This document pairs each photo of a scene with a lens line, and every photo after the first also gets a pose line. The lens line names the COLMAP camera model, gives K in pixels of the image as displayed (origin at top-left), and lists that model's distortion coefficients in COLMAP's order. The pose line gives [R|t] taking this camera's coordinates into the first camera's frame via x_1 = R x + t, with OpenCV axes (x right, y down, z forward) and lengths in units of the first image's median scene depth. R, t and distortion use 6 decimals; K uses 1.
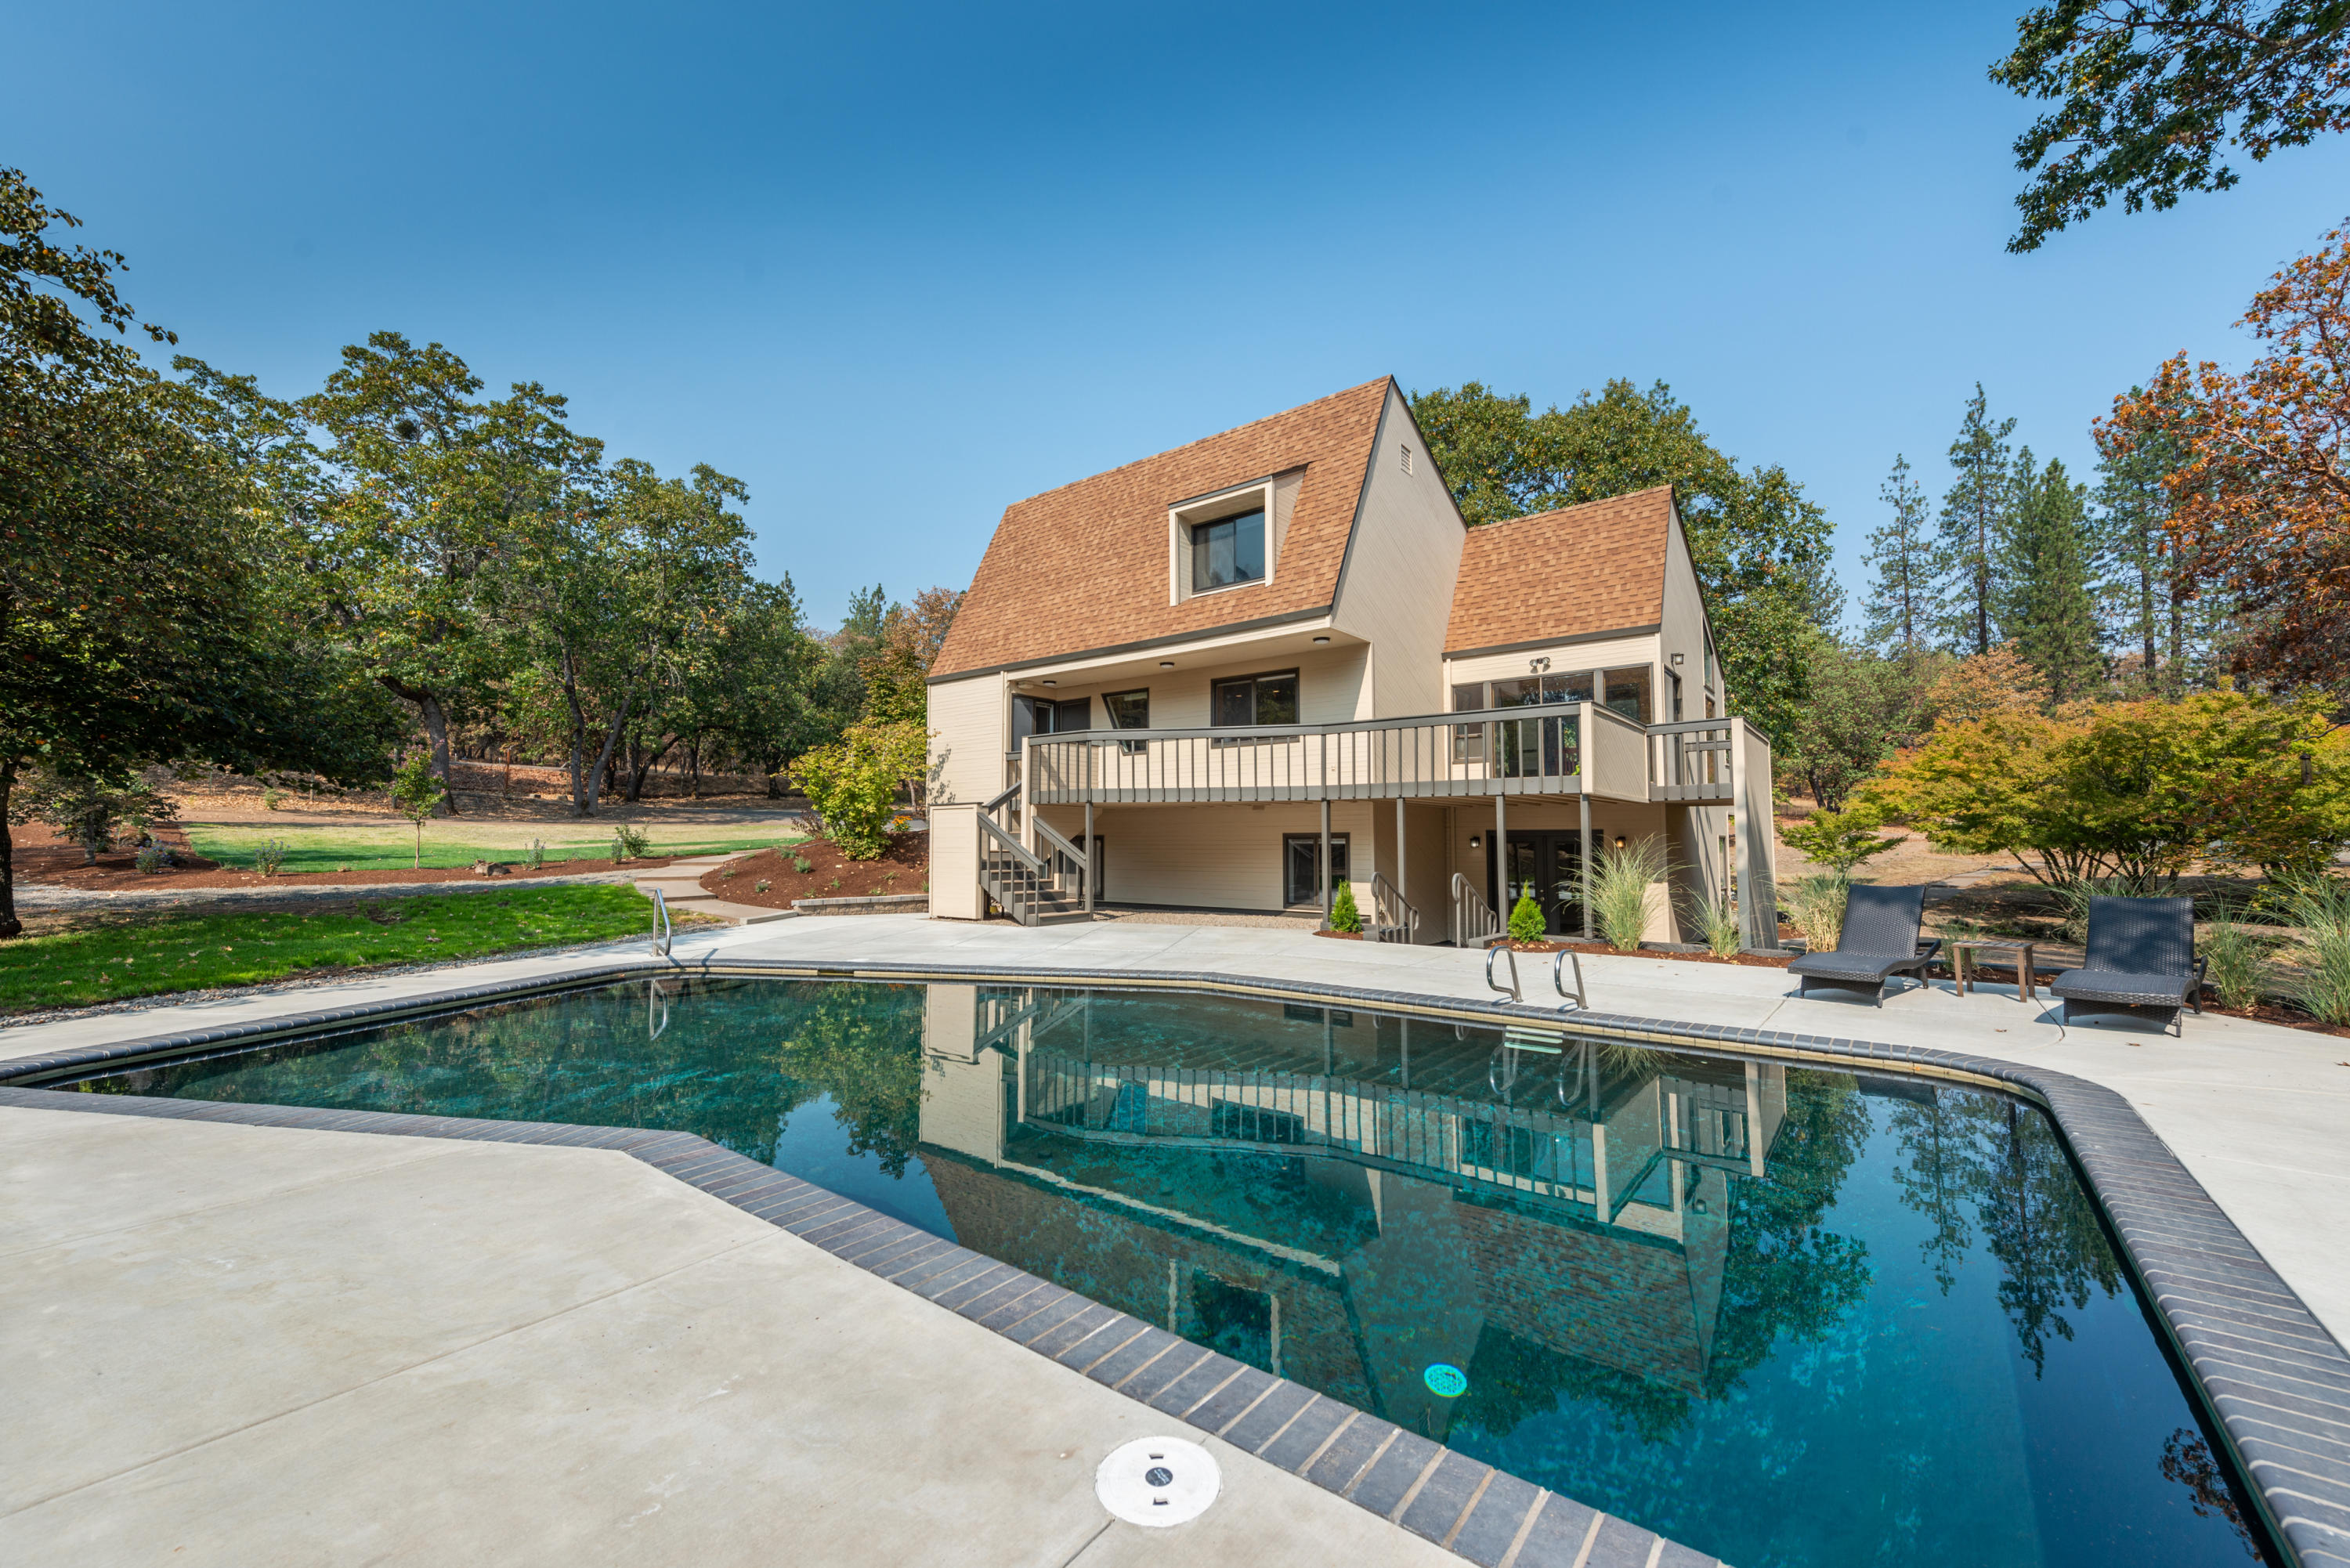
lens RADIAL K [[923.5, 0, 1165.0], [0, 923.5, 788.1], [0, 0, 1]] dist [0.013041, -0.000279]
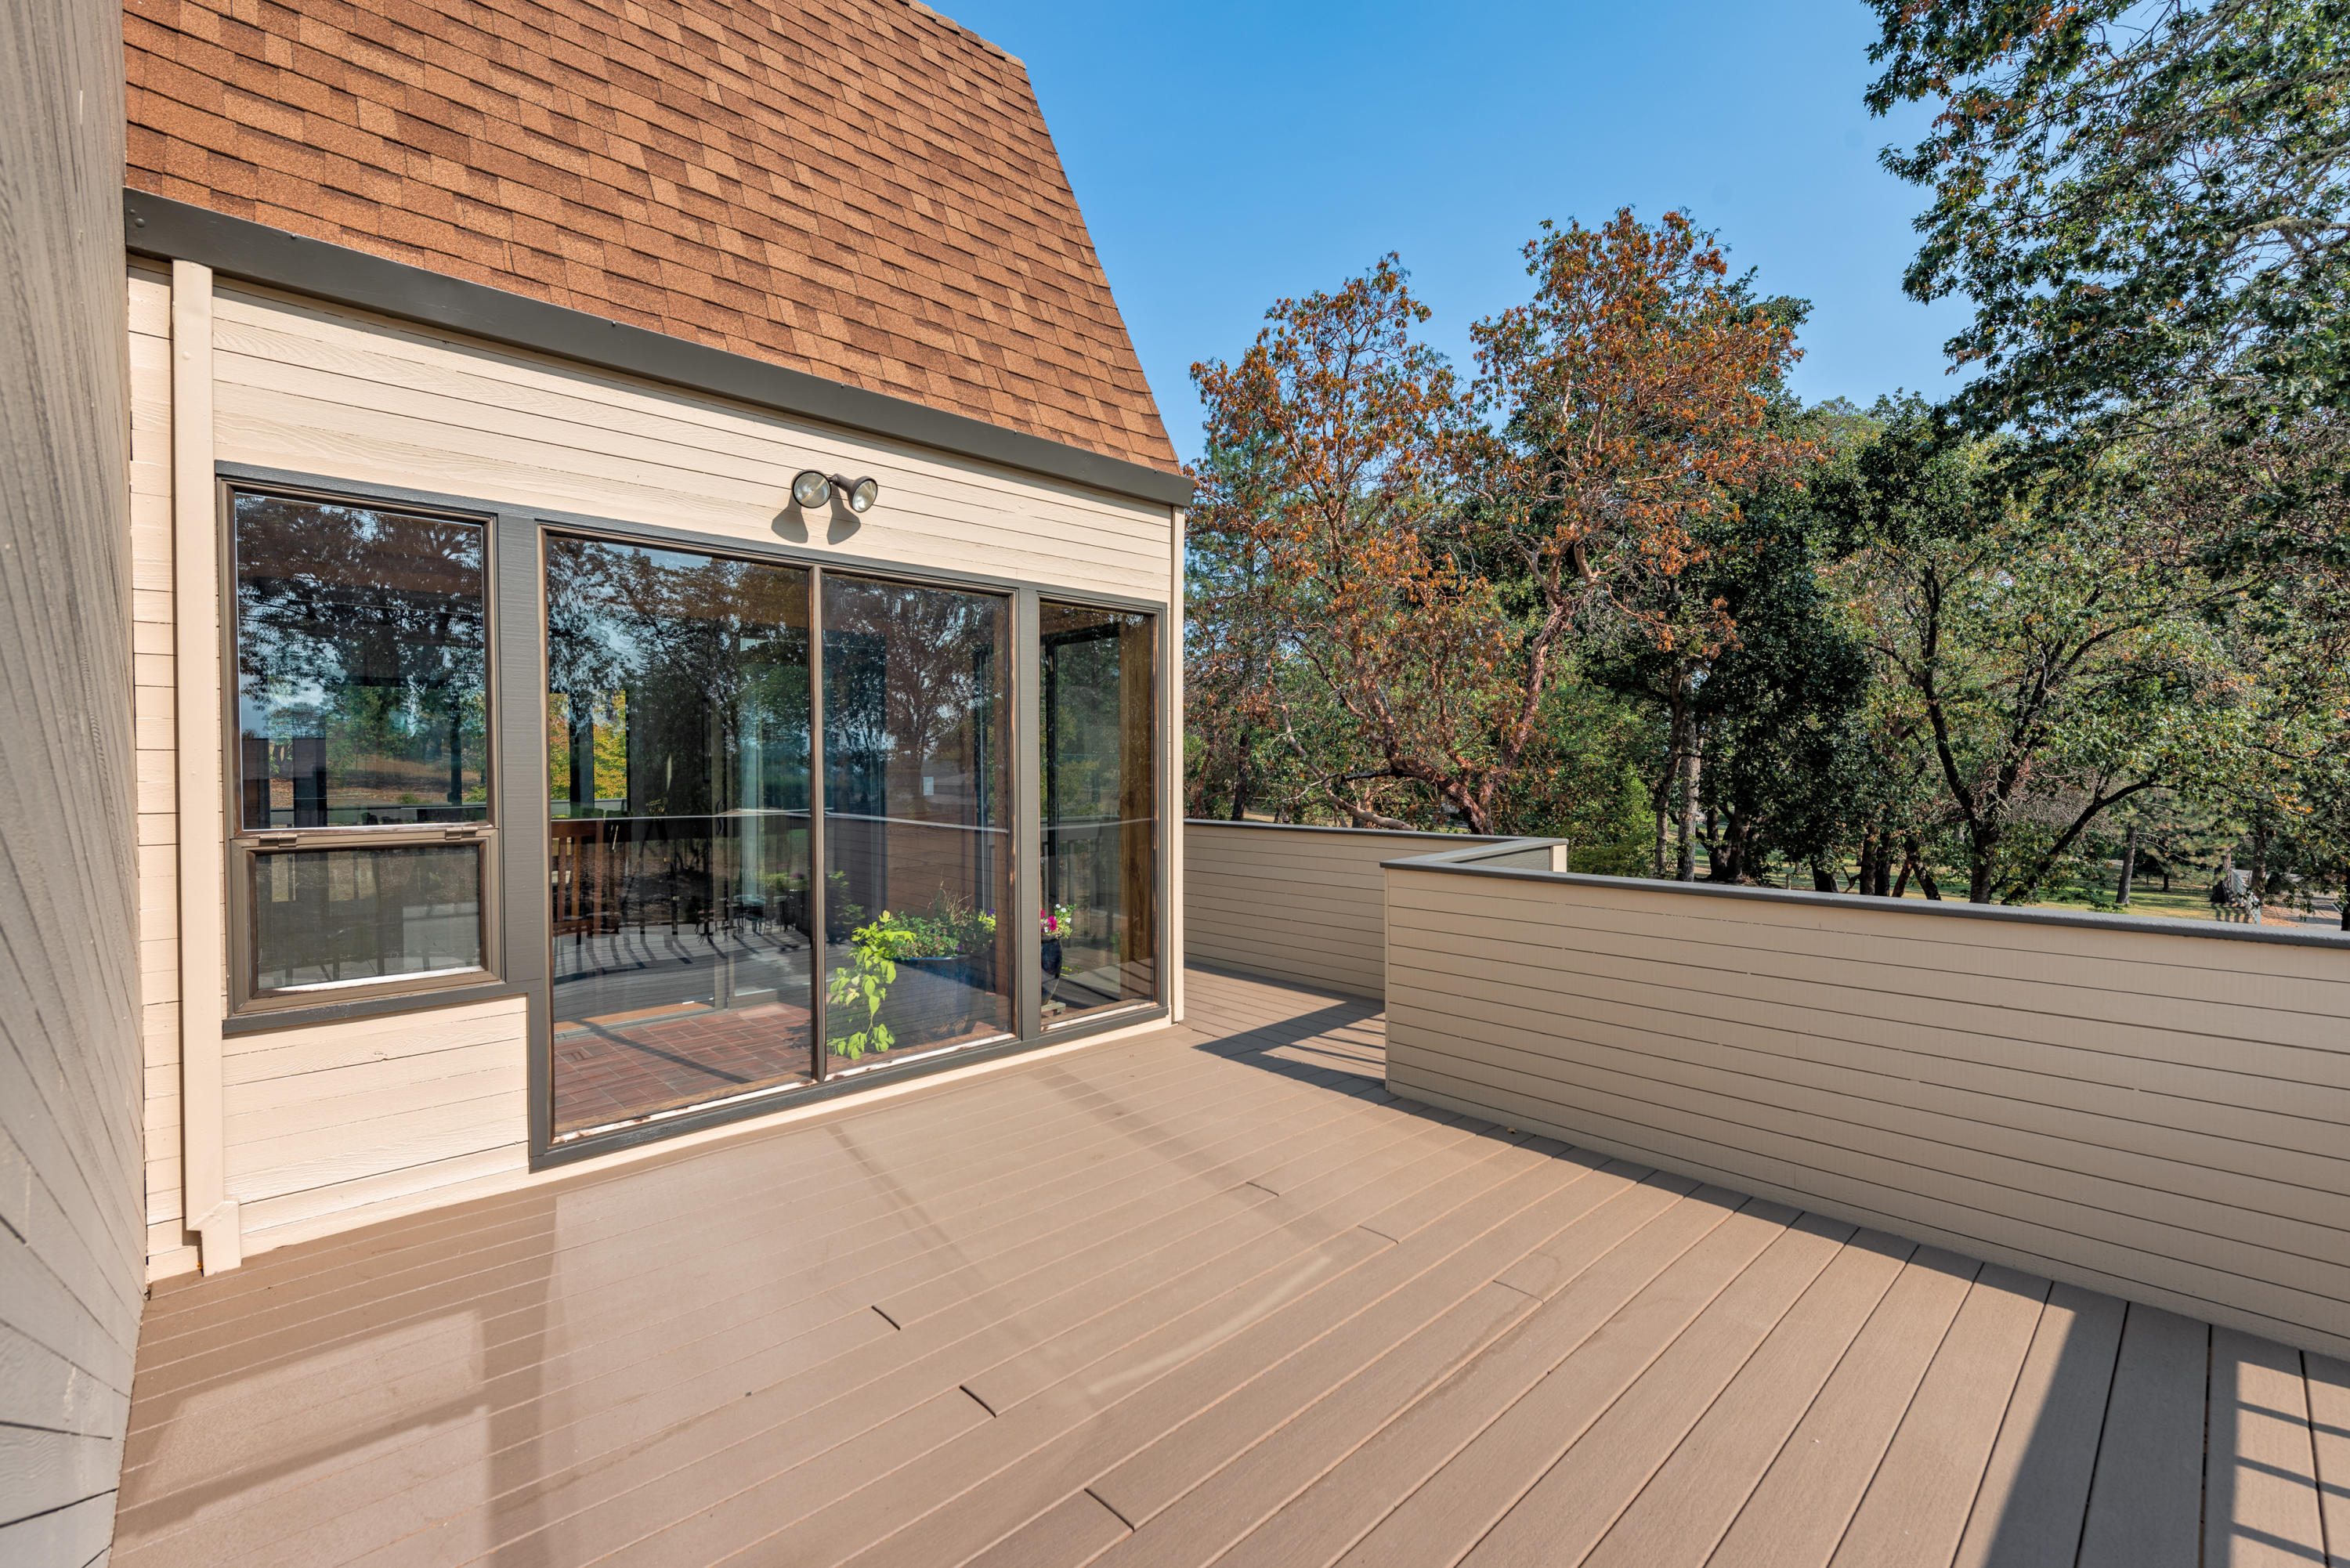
lens RADIAL K [[1010.3, 0, 1160.1], [0, 1010.3, 781.5], [0, 0, 1]] dist [0.006824, -0.000612]
pose [[0.148320, -0.010330, 0.988886, 0.196232], [-0.052282, 0.998465, 0.018272, -0.081054], [-0.987557, -0.054411, 0.147552, 0.901570]]
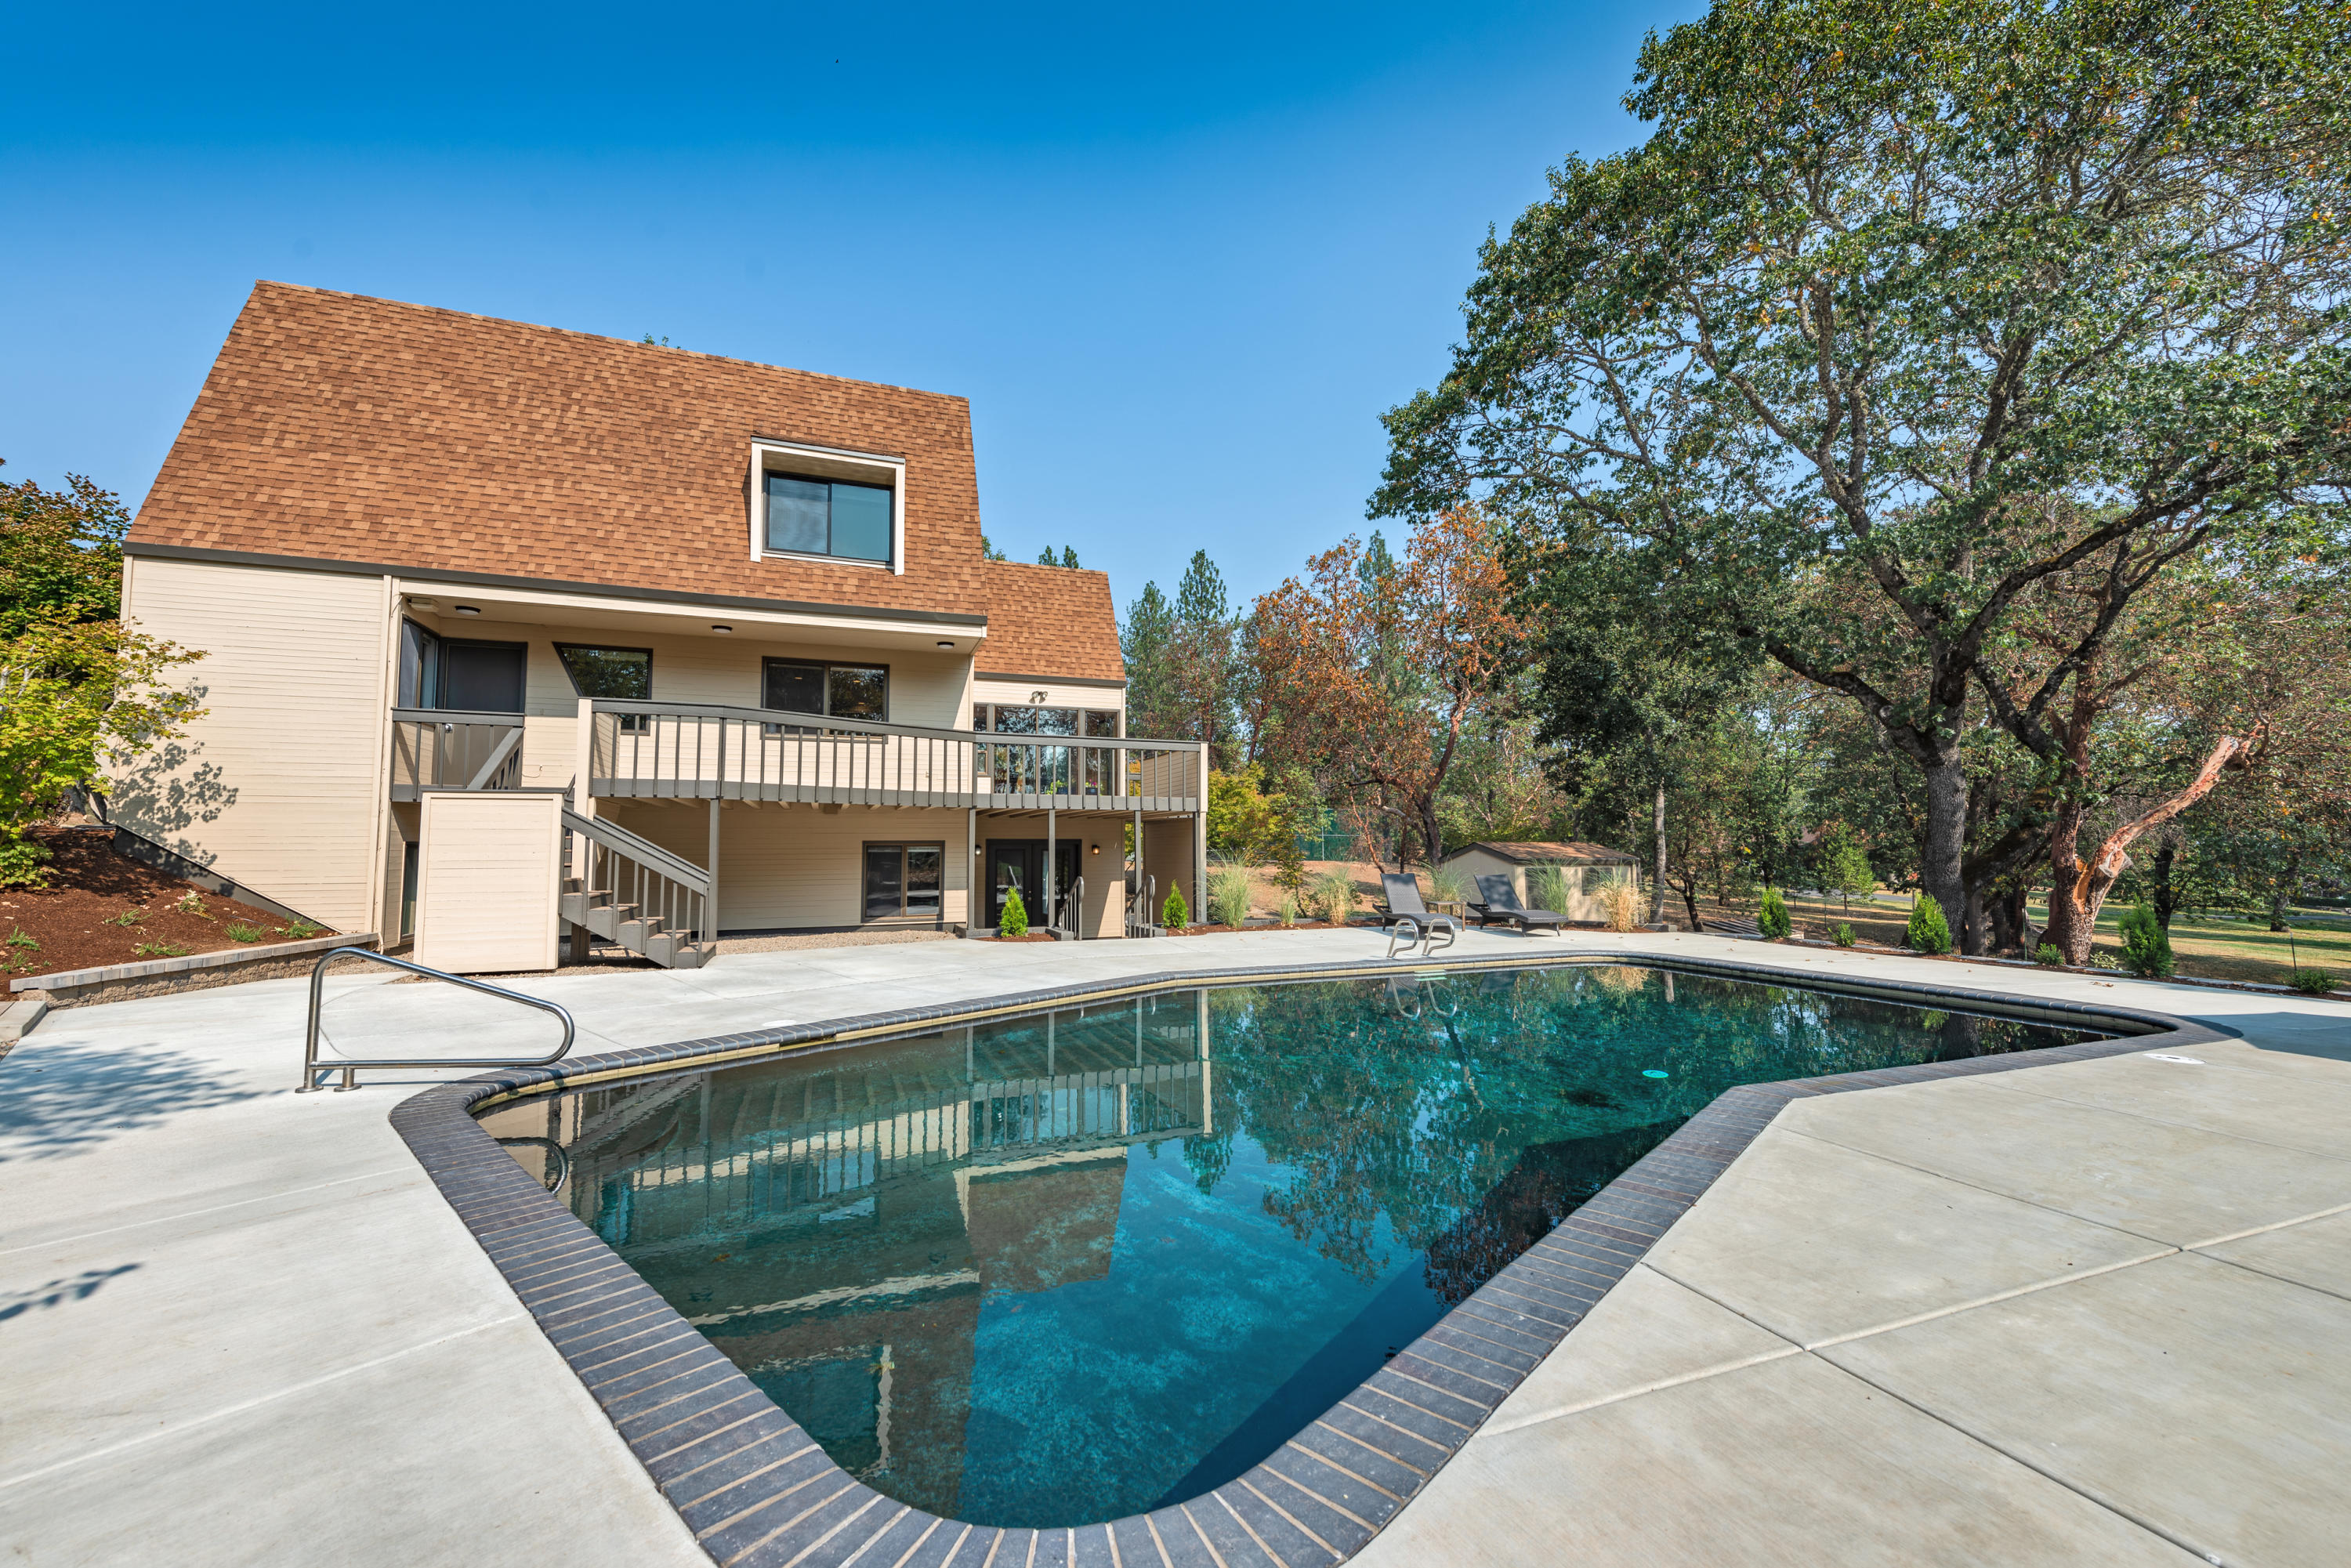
lens RADIAL K [[923.9, 0, 1165.5], [0, 923.9, 788.1], [0, 0, 1]] dist [0.013041, -0.000279]
pose [[0.514296, 0.057122, 0.855708, -0.502522], [-0.044988, 0.998203, -0.039596, 0.019296], [-0.856432, -0.018133, 0.515941, 0.269046]]
